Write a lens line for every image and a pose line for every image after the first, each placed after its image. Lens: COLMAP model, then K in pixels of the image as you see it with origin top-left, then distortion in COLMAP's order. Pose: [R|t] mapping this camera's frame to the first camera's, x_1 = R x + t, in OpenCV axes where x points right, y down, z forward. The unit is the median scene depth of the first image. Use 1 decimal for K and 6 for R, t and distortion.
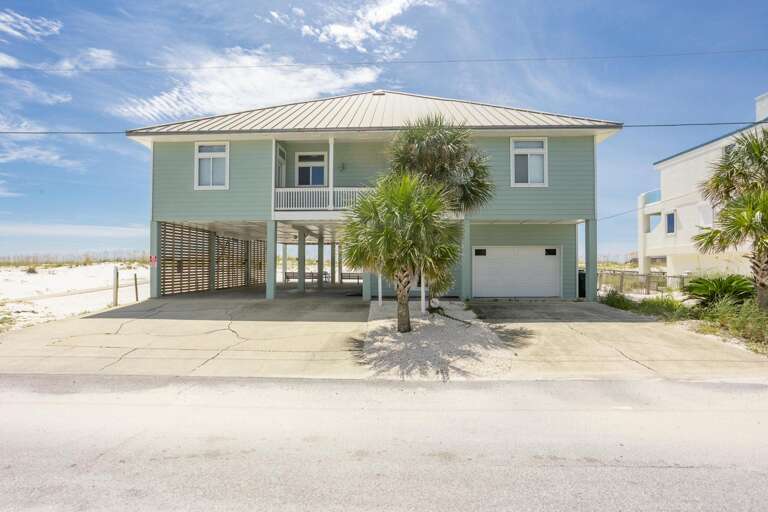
lens RADIAL K [[412.8, 0, 384.0], [0, 412.8, 256.0], [0, 0, 1]] dist [-0.027170, -0.000172]
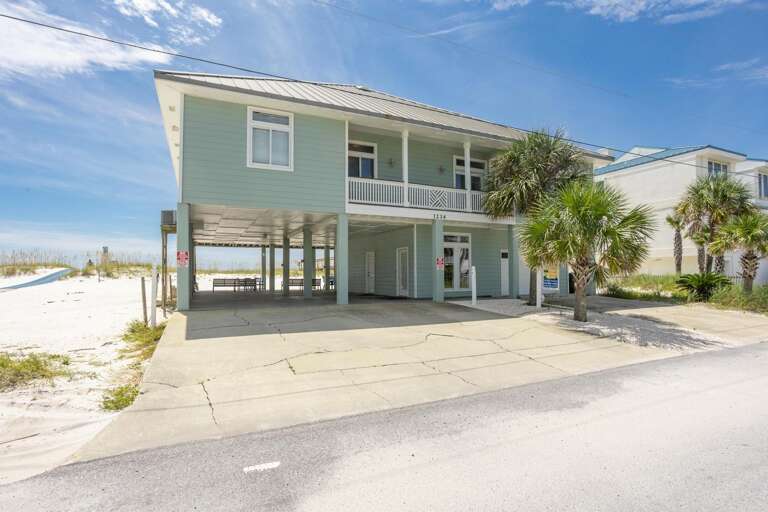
lens RADIAL K [[429.3, 0, 384.0], [0, 429.3, 256.0], [0, 0, 1]] dist [-0.003165, -0.000389]
pose [[0.863823, 0.015772, 0.503549, -0.635235], [0.002073, 0.999390, -0.034858, 0.032242], [-0.503791, 0.031155, 0.863263, 0.184187]]
